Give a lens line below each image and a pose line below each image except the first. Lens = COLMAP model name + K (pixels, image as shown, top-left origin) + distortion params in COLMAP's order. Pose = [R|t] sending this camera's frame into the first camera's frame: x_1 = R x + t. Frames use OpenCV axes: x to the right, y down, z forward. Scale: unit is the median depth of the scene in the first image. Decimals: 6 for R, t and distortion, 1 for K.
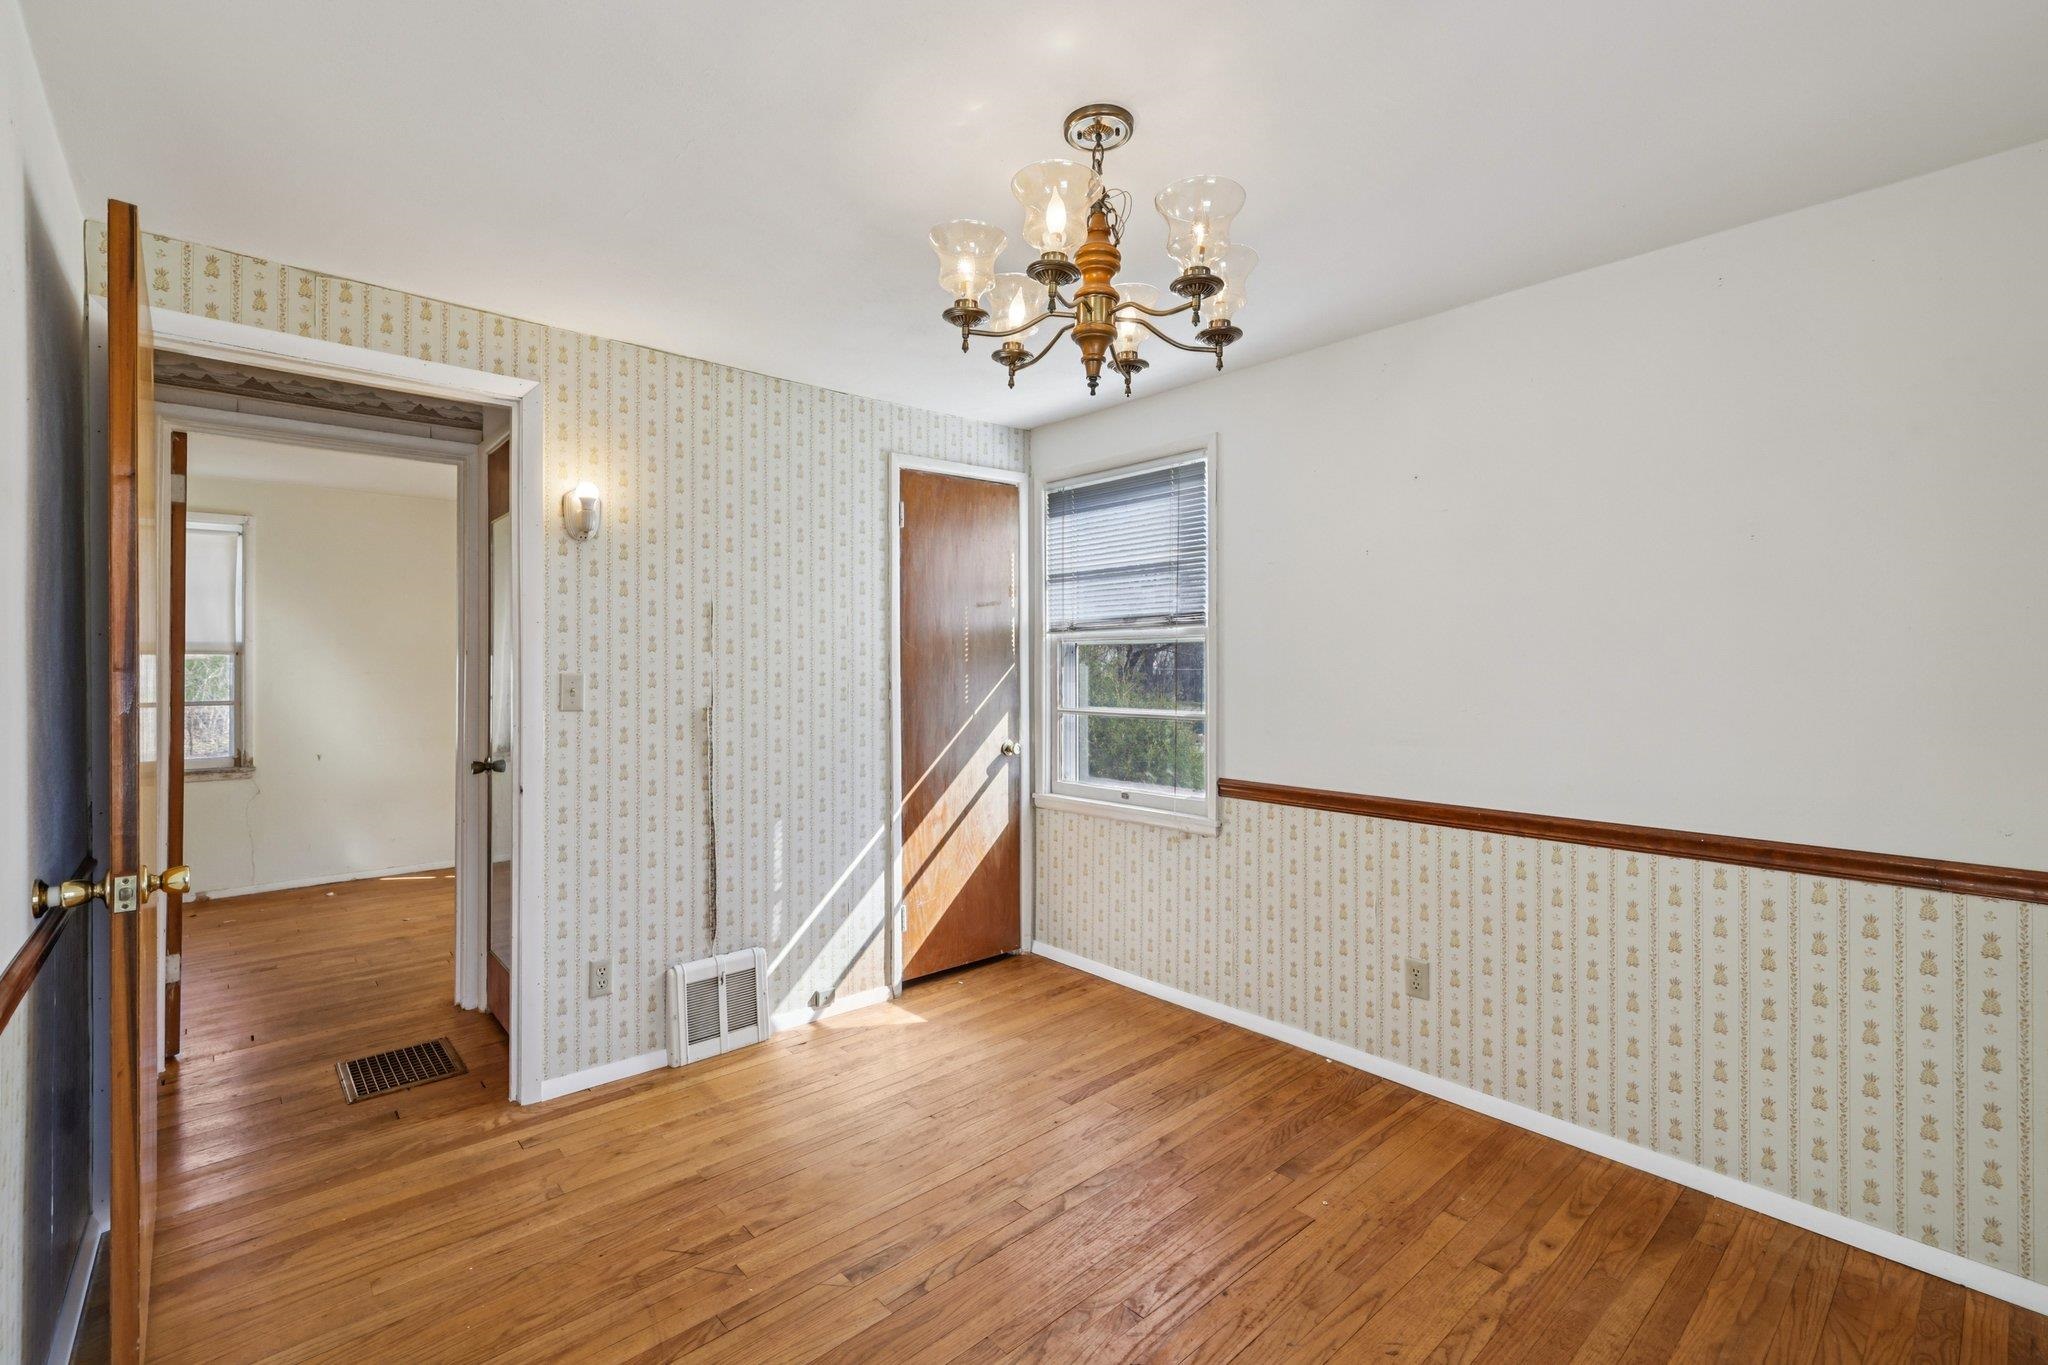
lens RADIAL K [[888.0, 0, 1017.4], [0, 888.0, 676.9], [0, 0, 1]] dist [0.001379, 0.000434]
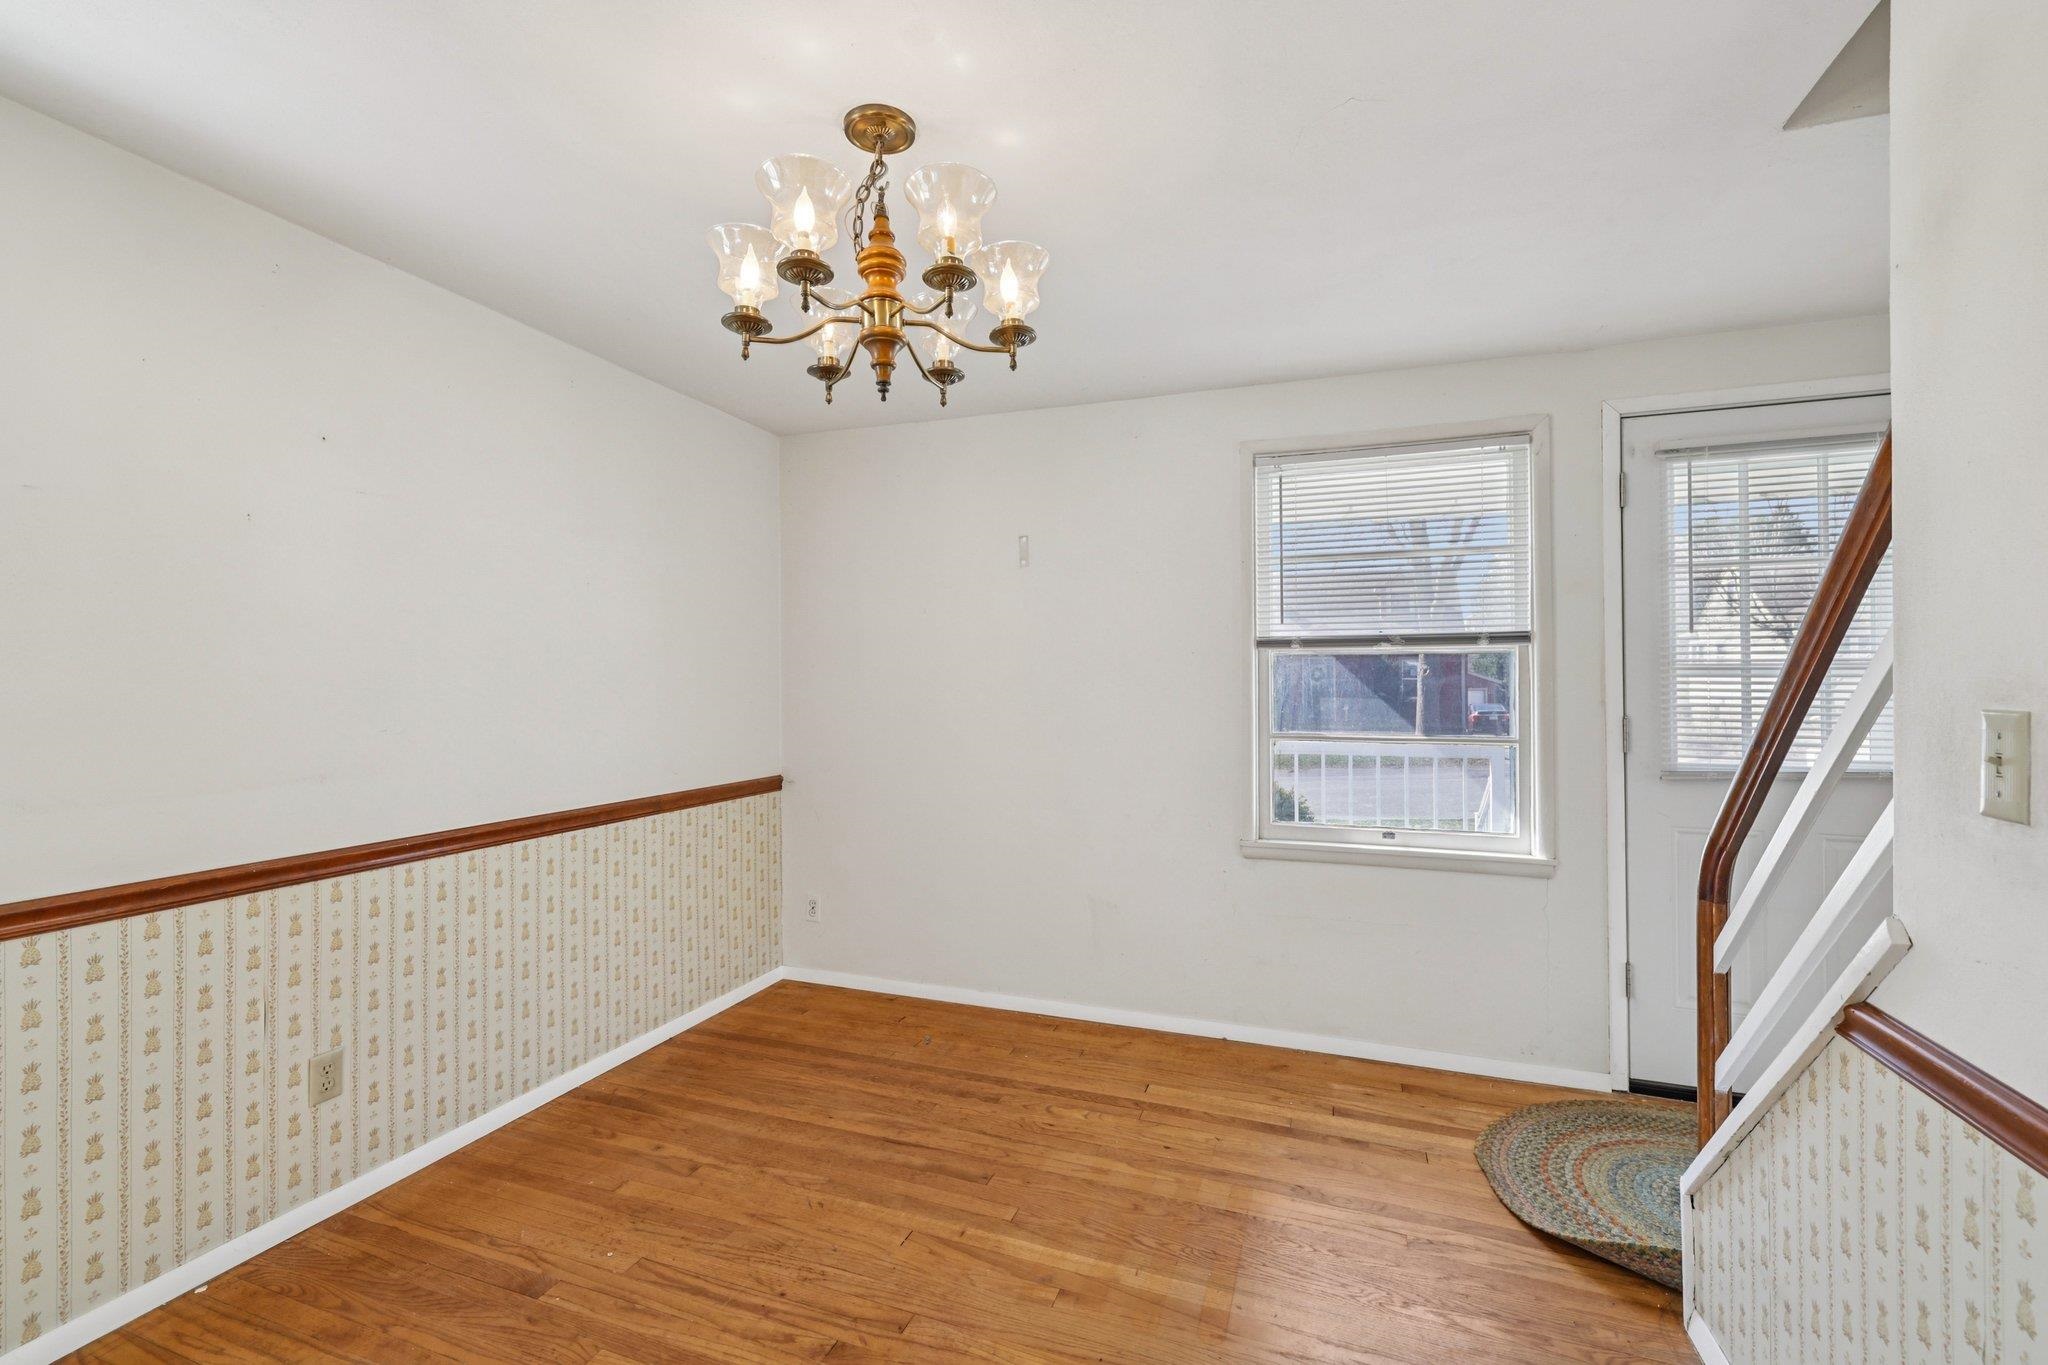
lens RADIAL K [[888.0, 0, 1017.6], [0, 888.0, 669.2], [0, 0, 1]] dist [0.001379, 0.000434]
pose [[-0.465589, 0.007182, 0.884972, -0.609941], [0.007983, 0.999960, -0.003915, -0.016418], [-0.884965, 0.005242, -0.465628, 0.932373]]
